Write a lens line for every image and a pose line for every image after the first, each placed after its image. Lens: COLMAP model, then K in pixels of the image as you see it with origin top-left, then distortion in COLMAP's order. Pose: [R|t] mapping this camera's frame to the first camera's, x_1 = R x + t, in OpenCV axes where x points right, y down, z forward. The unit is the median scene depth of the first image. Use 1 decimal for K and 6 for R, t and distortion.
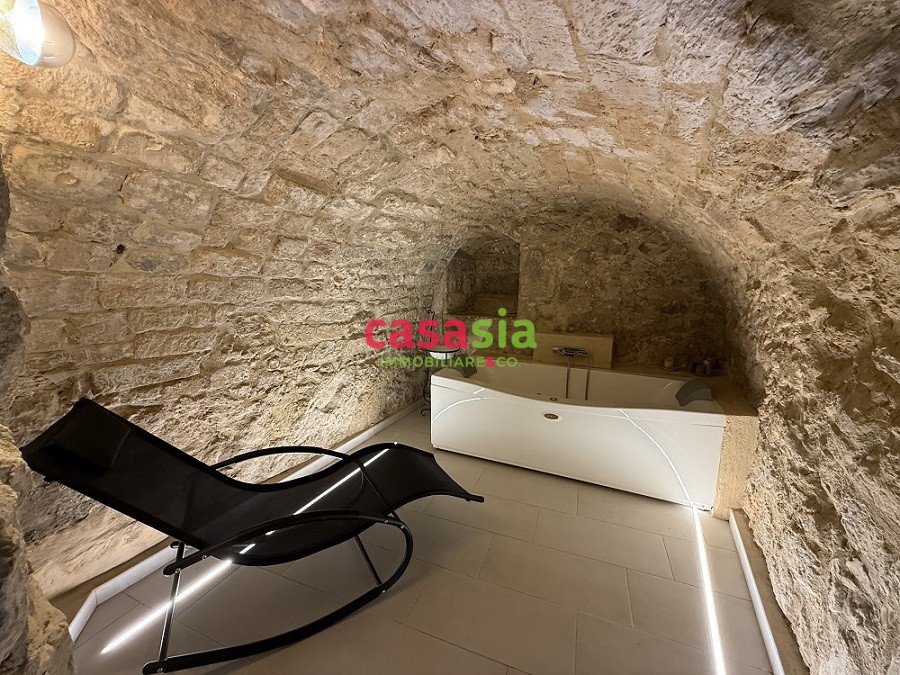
lens RADIAL K [[361.3, 0, 449.3], [0, 361.3, 338.5], [0, 0, 1]] dist [0.000371, 0.000795]
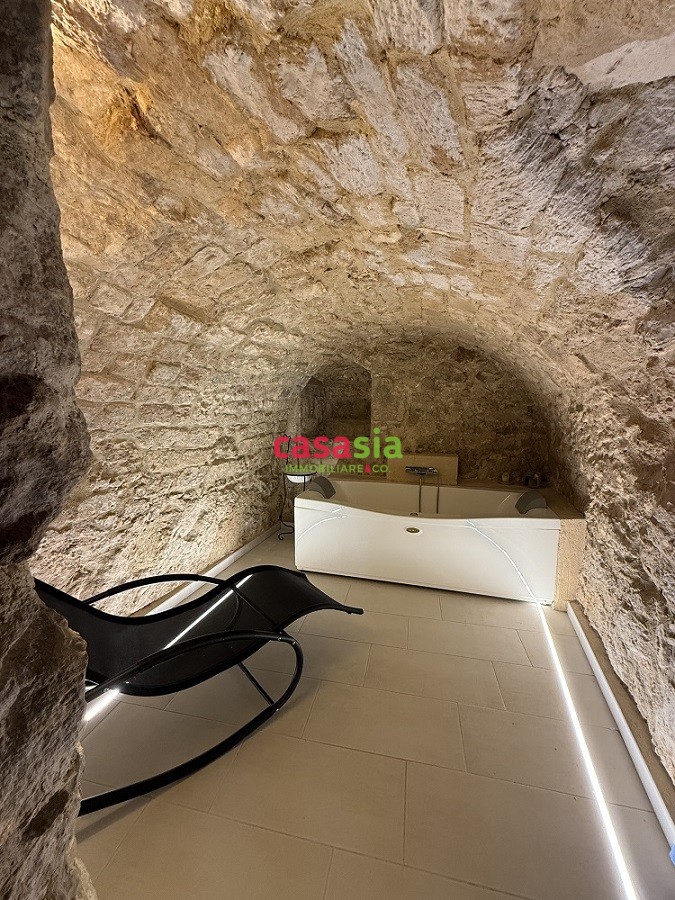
lens RADIAL K [[361.3, 0, 337.9], [0, 361.3, 447.9], [0, 0, 1]] dist [0.000371, 0.000795]
pose [[0.987090, -0.022180, 0.158621, -0.152496], [0.029298, 0.998659, -0.042674, 0.013199], [-0.157462, 0.046770, 0.986417, -0.059355]]
